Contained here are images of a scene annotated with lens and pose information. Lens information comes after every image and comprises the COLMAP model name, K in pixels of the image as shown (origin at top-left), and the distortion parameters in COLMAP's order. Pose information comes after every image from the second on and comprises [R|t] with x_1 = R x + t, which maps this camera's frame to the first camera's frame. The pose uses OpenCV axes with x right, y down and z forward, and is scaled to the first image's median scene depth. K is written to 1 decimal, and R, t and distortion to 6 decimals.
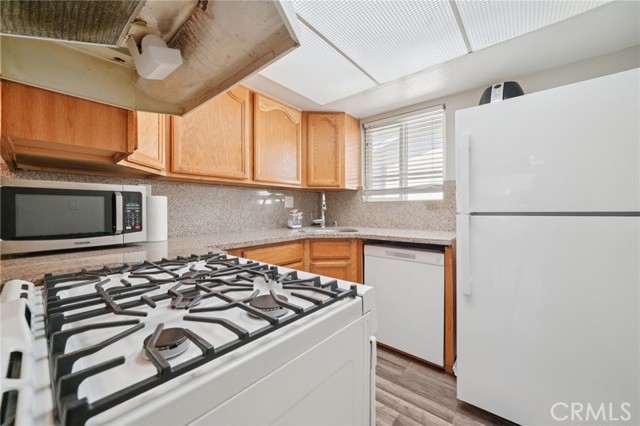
lens RADIAL K [[244.5, 0, 323.0], [0, 244.5, 214.5], [0, 0, 1]] dist [-0.007444, 0.000192]
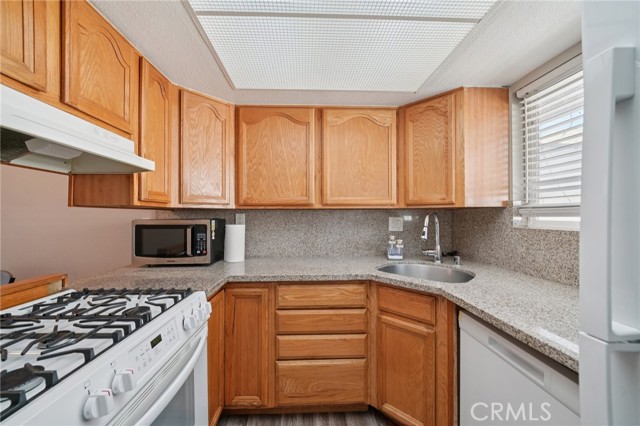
lens RADIAL K [[244.5, 0, 317.8], [0, 244.5, 215.0], [0, 0, 1]] dist [-0.007444, 0.000192]
pose [[0.668702, 0.003100, -0.743524, 0.327014], [-0.019268, 0.999728, -0.013161, -0.075725], [0.743281, 0.023127, 0.668579, 0.323703]]
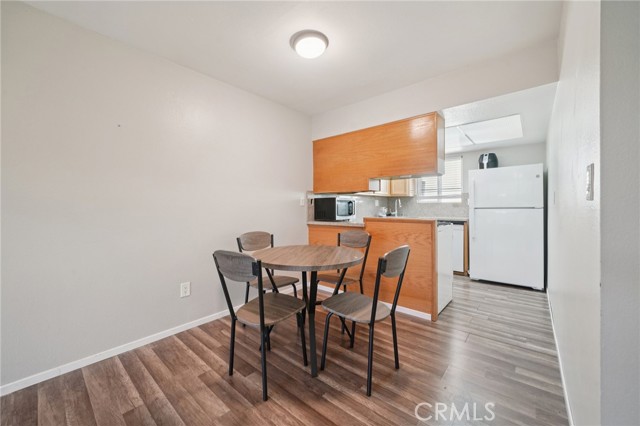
lens RADIAL K [[244.5, 0, 321.5], [0, 244.5, 212.1], [0, 0, 1]] dist [-0.007444, 0.000192]
pose [[0.999642, 0.000443, -0.026755, -0.598704], [-0.000591, 0.999985, -0.005501, 0.032471], [0.026752, 0.005515, 0.999627, -1.027390]]
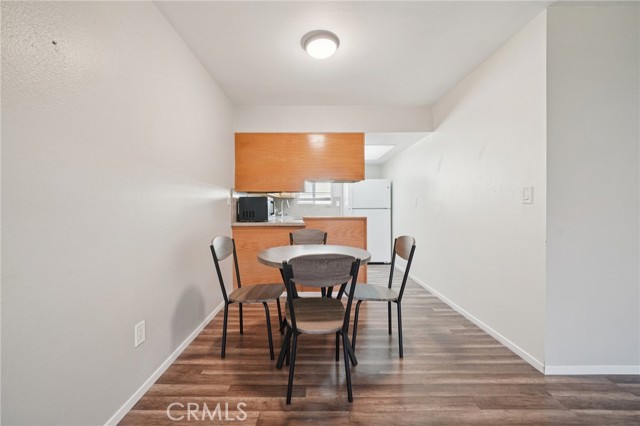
lens RADIAL K [[244.5, 0, 307.5], [0, 244.5, 213.1], [0, 0, 1]] dist [-0.007444, 0.000192]
pose [[0.782686, -0.008175, 0.622364, -1.248809], [0.011756, 0.999930, -0.001650, 0.035150], [-0.622306, 0.008608, 0.782727, -0.814240]]
